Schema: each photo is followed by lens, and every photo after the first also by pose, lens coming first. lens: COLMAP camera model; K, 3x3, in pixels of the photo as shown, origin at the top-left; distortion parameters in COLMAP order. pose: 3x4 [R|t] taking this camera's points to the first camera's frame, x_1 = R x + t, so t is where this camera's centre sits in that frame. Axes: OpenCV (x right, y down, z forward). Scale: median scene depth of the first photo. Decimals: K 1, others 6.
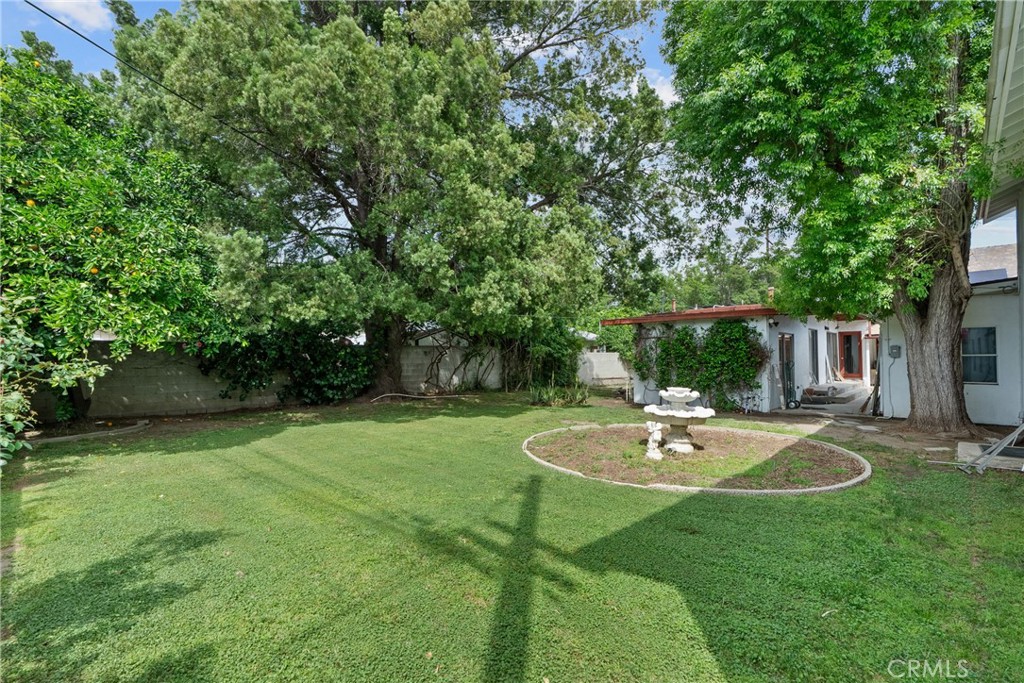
lens RADIAL K [[451.9, 0, 513.2], [0, 451.9, 362.0], [0, 0, 1]] dist [-0.001393, 0.000006]
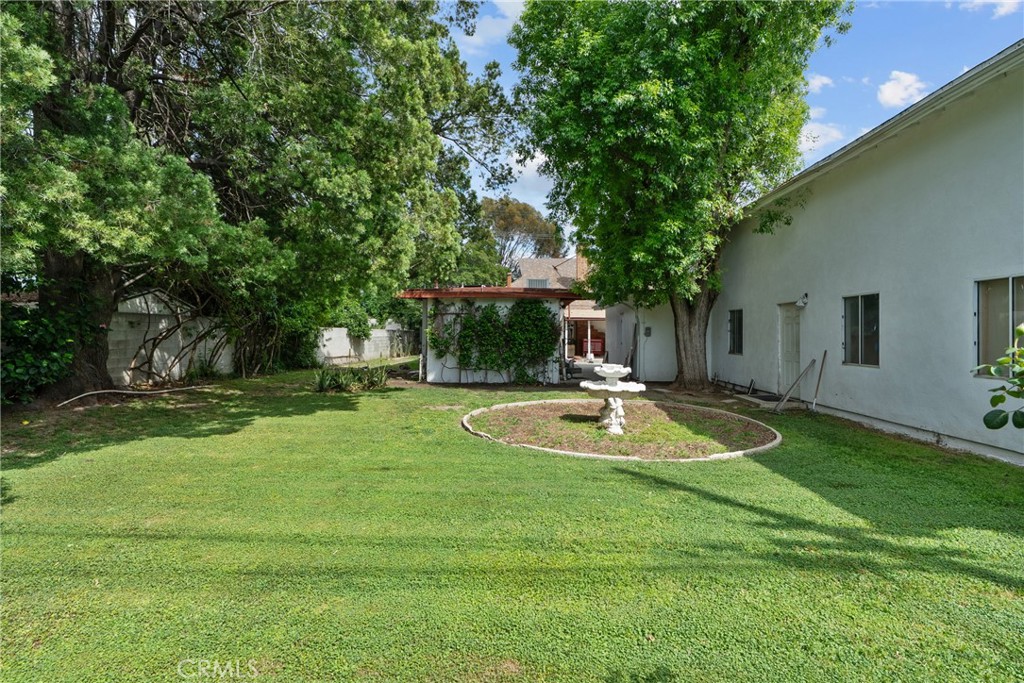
lens RADIAL K [[465.3, 0, 515.6], [0, 465.3, 336.1], [0, 0, 1]] dist [-0.003136, -0.000049]
pose [[0.746690, 0.006193, 0.665143, -0.533563], [-0.002841, 0.999977, -0.006122, -0.000714], [-0.665166, 0.002681, 0.746691, 0.344709]]
